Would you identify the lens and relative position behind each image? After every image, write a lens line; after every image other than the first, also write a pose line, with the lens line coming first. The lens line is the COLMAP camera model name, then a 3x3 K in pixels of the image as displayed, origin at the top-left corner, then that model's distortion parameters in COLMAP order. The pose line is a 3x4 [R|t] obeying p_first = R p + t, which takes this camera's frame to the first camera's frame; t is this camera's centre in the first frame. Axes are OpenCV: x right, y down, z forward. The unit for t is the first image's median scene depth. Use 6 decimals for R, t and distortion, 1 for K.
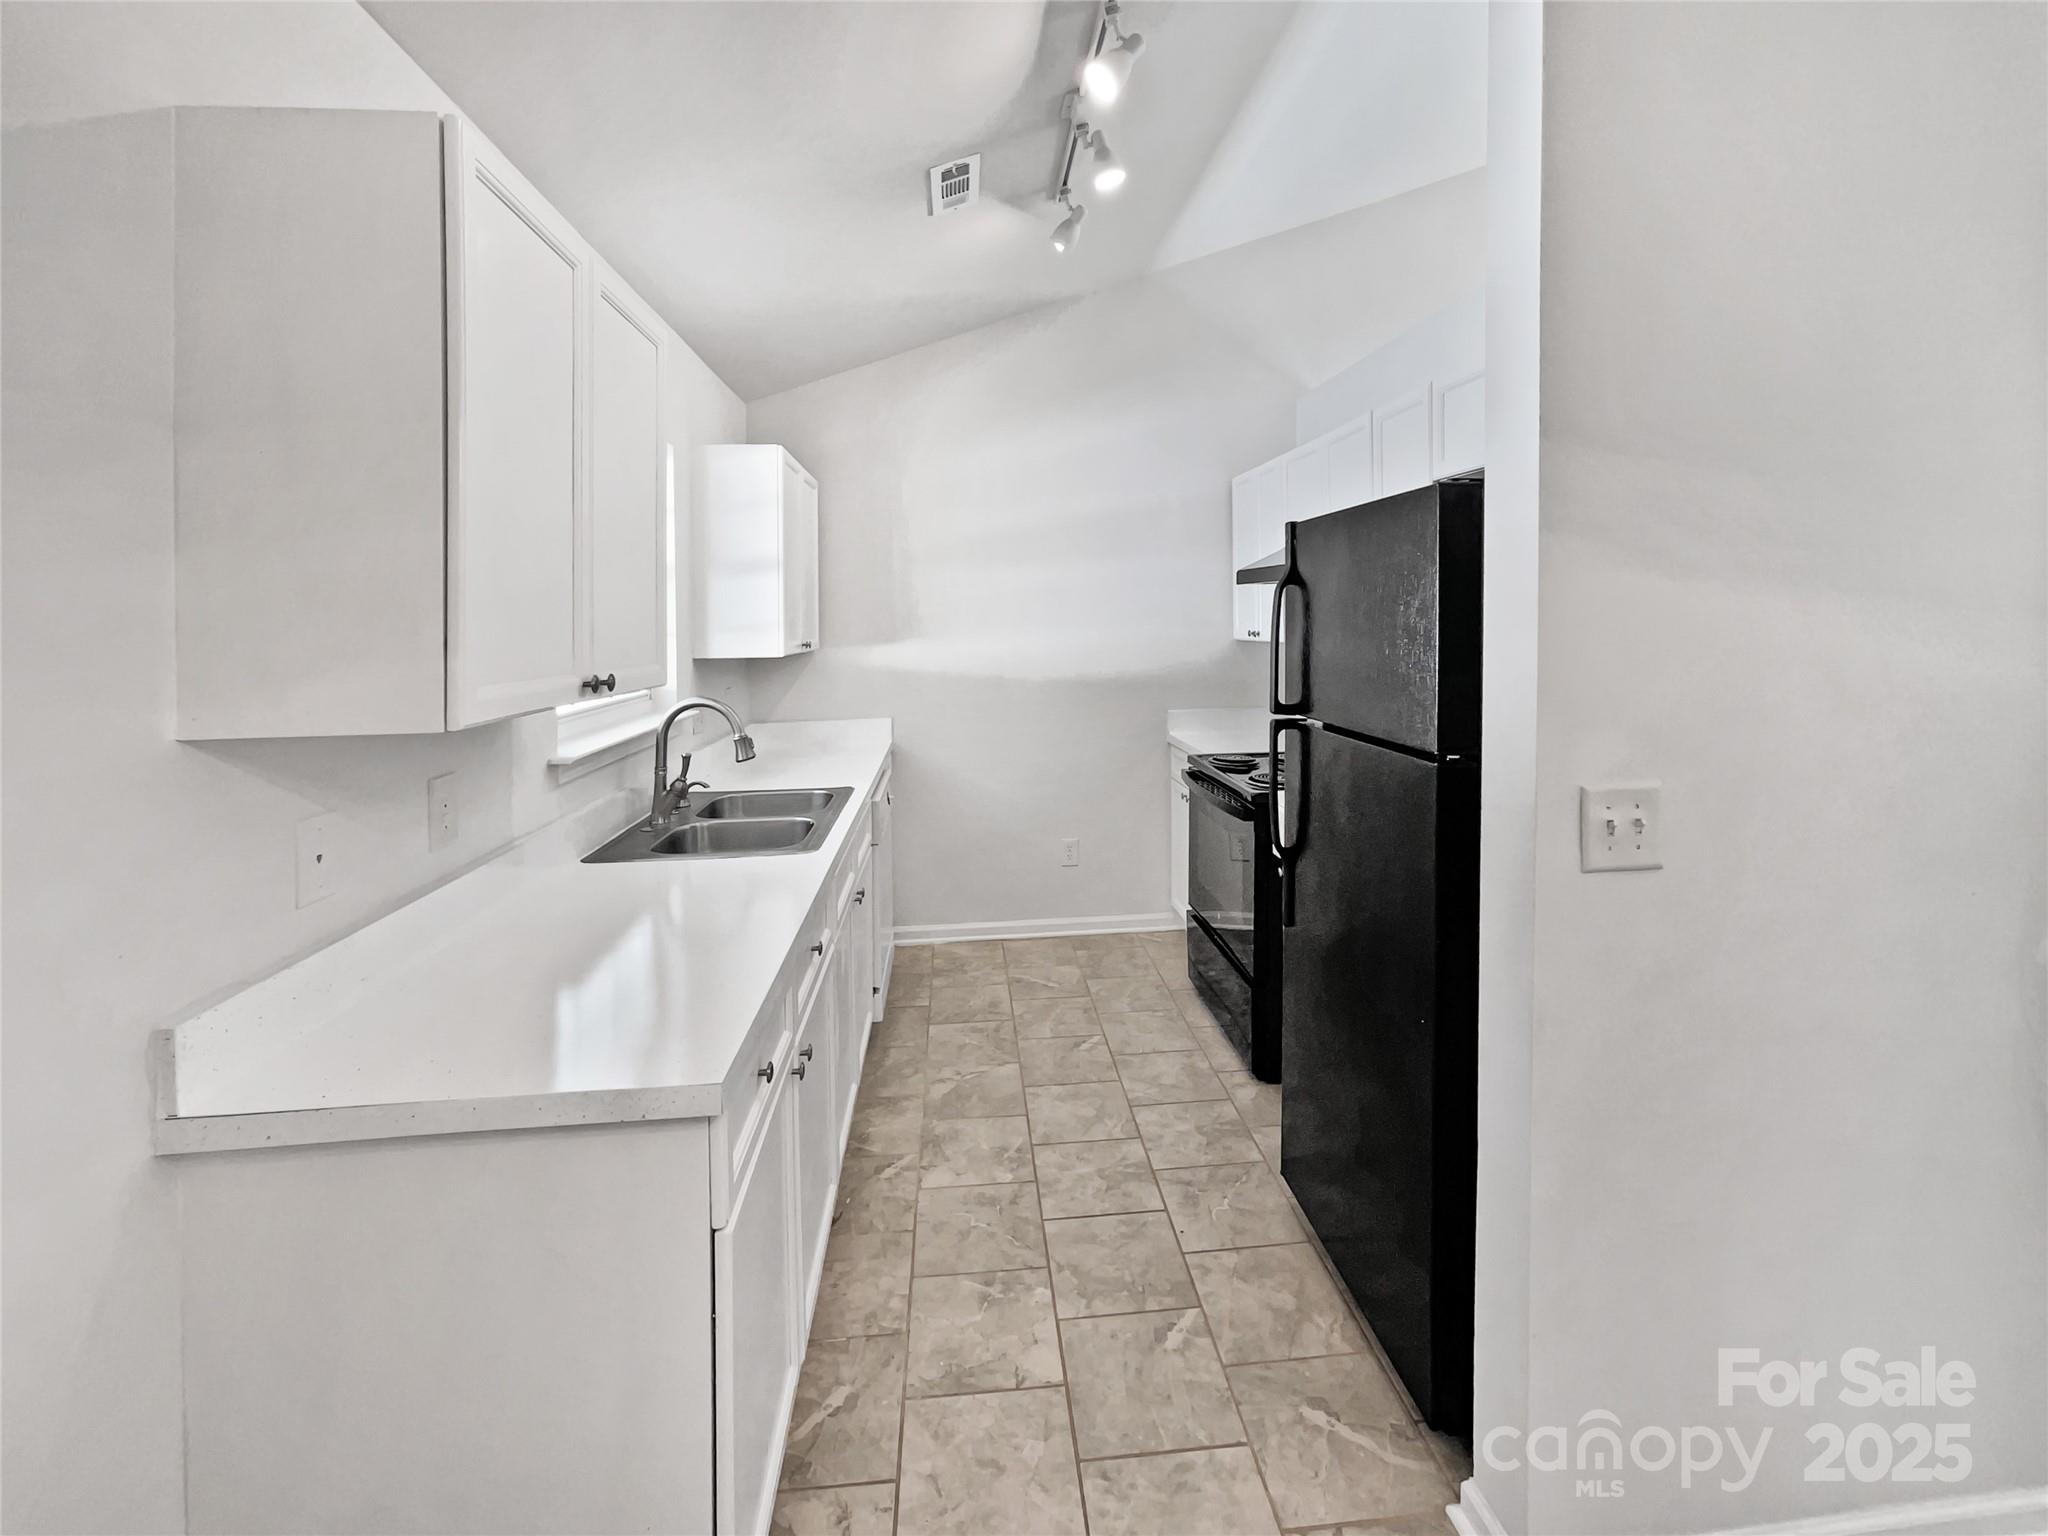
lens RADIAL K [[812.1, 0, 1025.5], [0, 812.1, 757.4], [0, 0, 1]] dist [-0.002844, -0.000009]
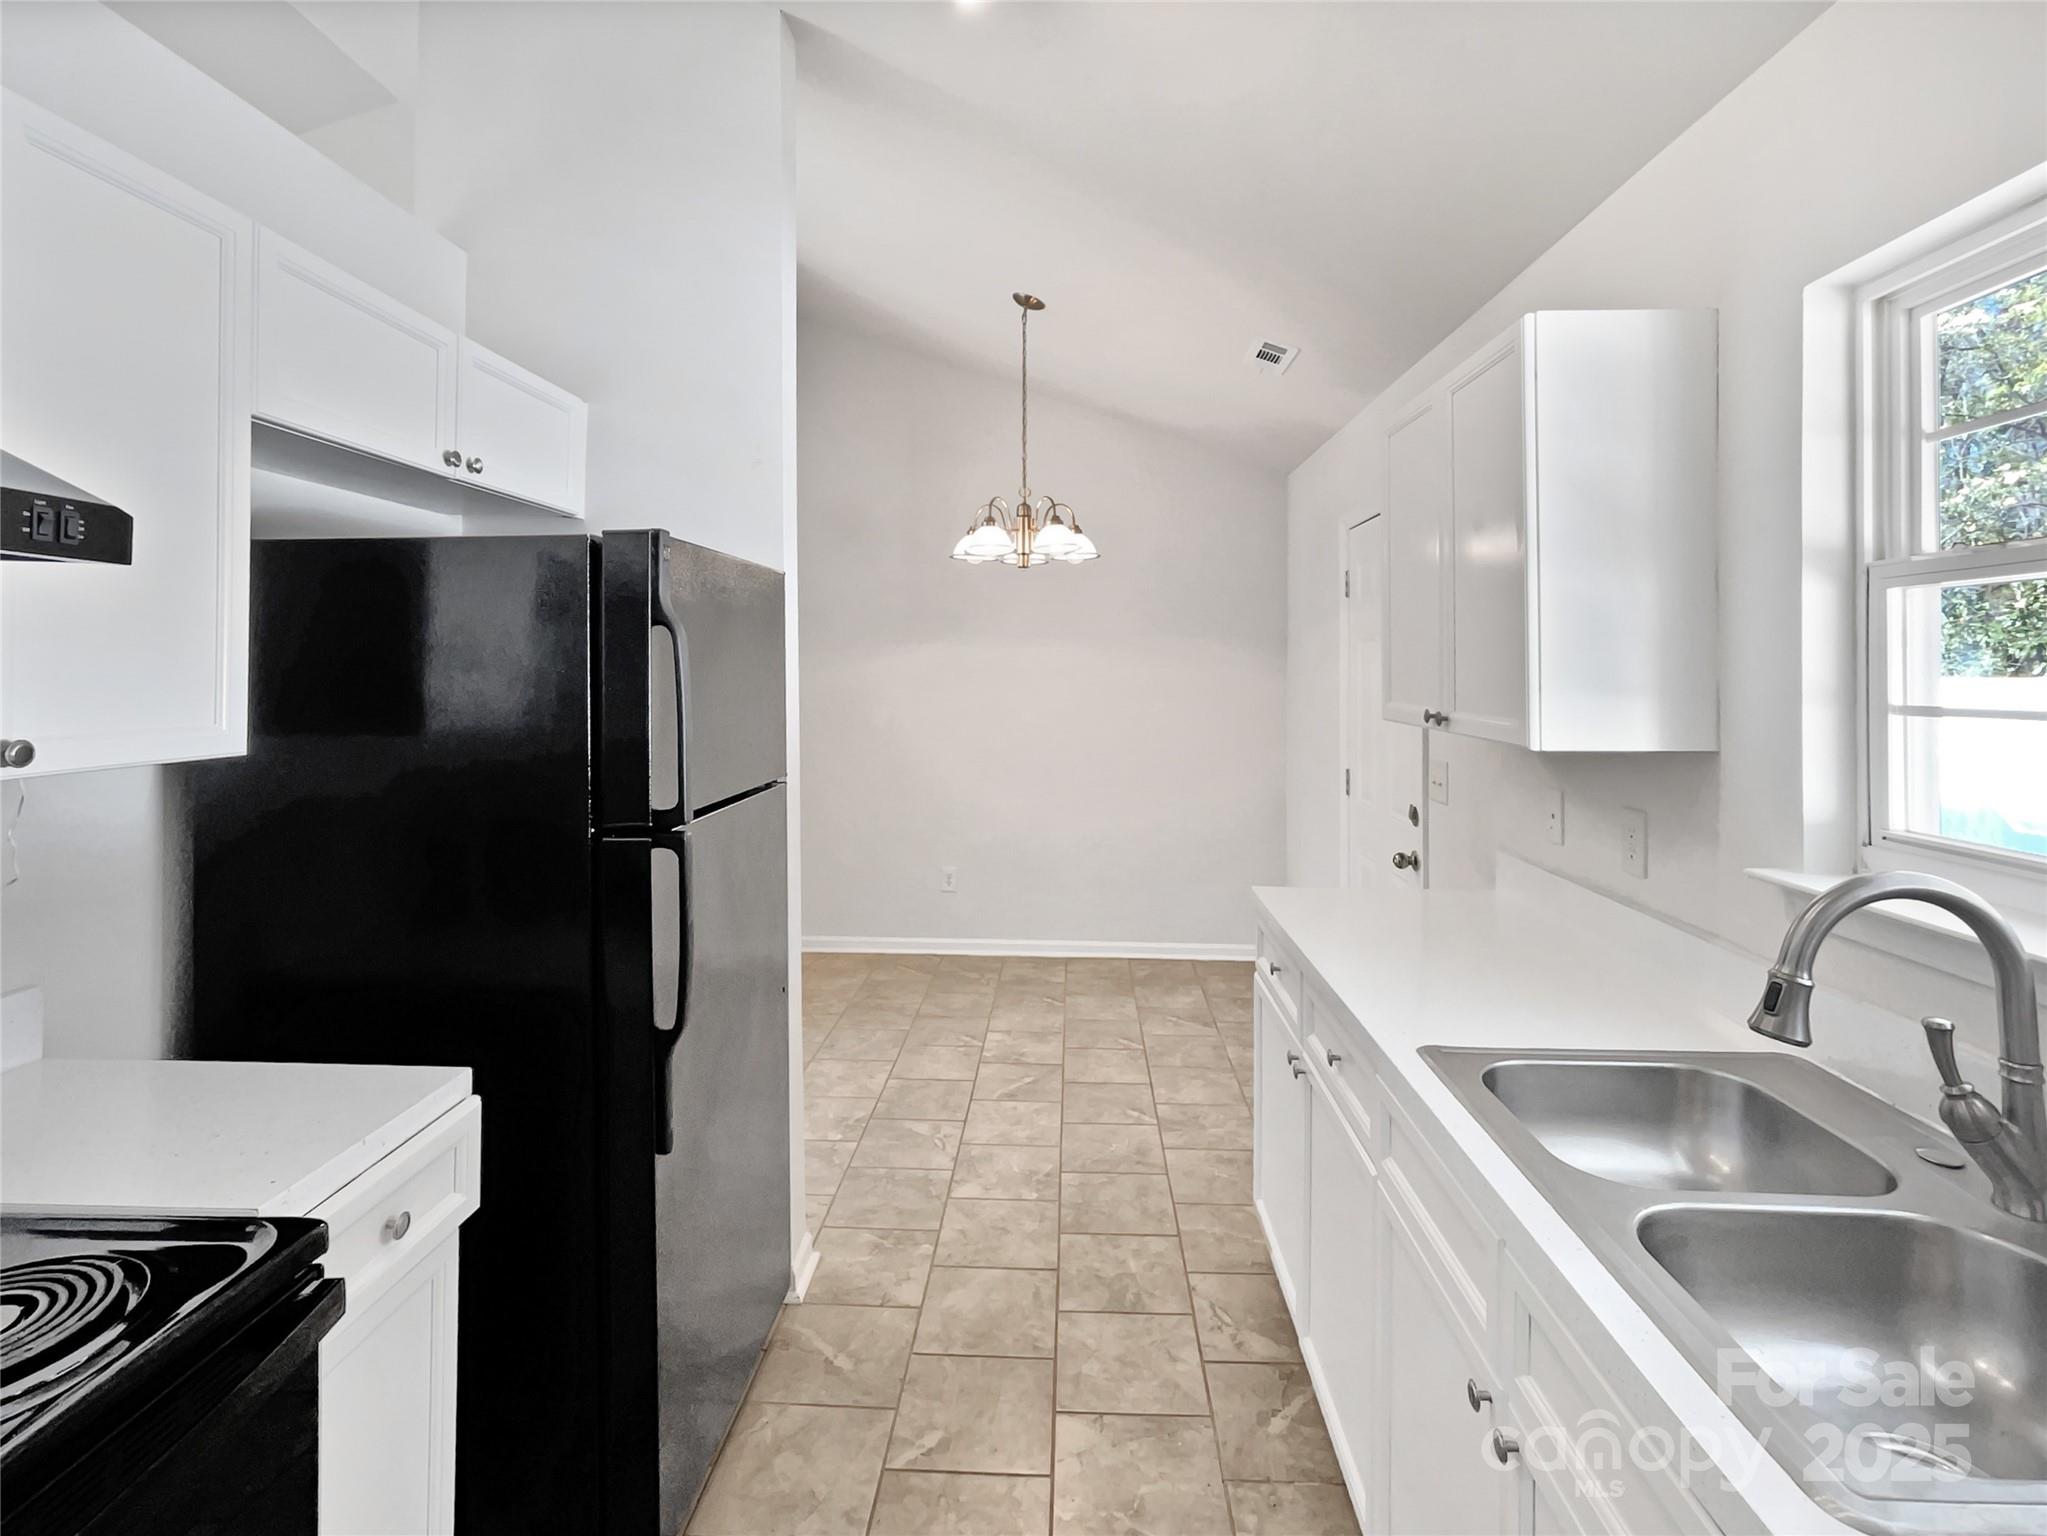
lens RADIAL K [[811.7, 0, 1030.1], [0, 811.7, 771.8], [0, 0, 1]] dist [-0.002844, -0.000009]
pose [[-0.989239, -0.008559, 0.146057, -0.062363], [0.034452, 0.956589, 0.289395, -0.300475], [-0.142193, 0.291313, -0.946001, 1.729366]]
